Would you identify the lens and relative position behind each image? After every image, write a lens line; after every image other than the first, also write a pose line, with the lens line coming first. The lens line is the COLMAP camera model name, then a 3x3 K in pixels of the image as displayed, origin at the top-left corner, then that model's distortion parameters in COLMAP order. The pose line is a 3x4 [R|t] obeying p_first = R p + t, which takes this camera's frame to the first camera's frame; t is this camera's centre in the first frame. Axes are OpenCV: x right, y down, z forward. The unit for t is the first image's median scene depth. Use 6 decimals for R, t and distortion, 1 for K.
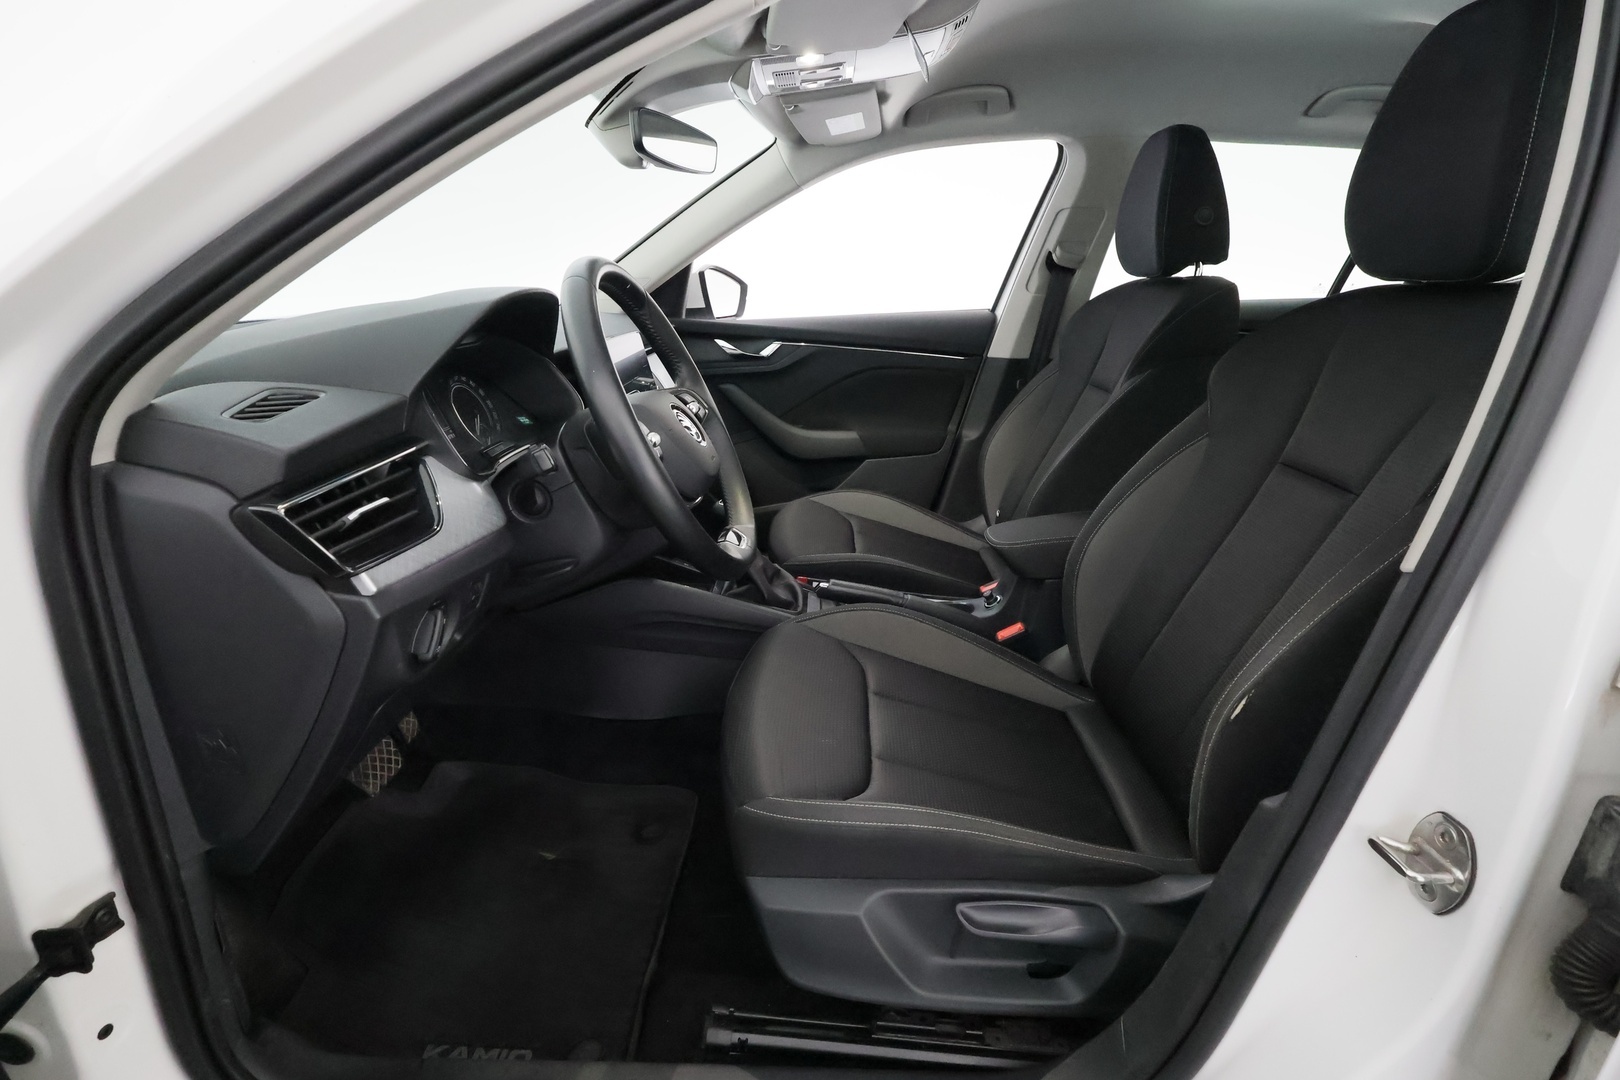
lens RADIAL K [[747.6, 0, 810.0], [0, 747.6, 540.0], [0, 0, 1]] dist [-0.012974, 0.008833]
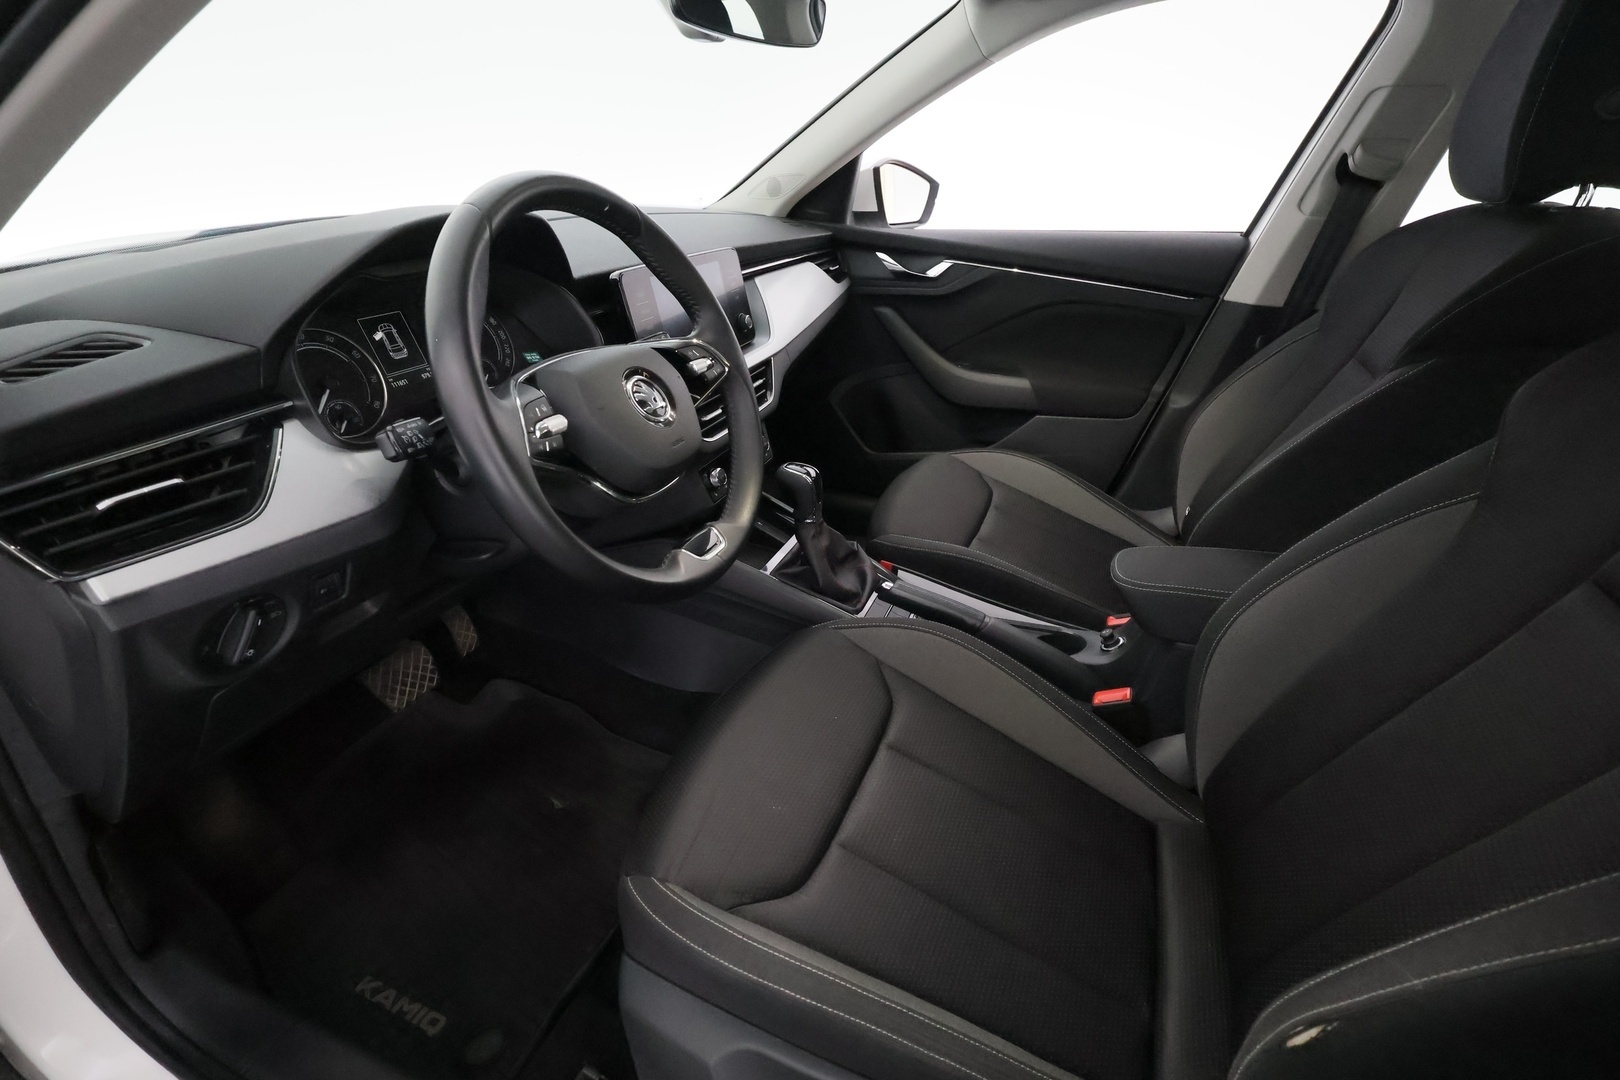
lens RADIAL K [[747.6, 0, 810.0], [0, 747.6, 540.0], [0, 0, 1]] dist [-0.012974, 0.008833]
pose [[0.935274, 0.180013, -0.304725, 0.137976], [-0.136735, 0.977922, 0.158025, -0.081155], [0.326444, -0.106130, 0.939239, 0.158961]]
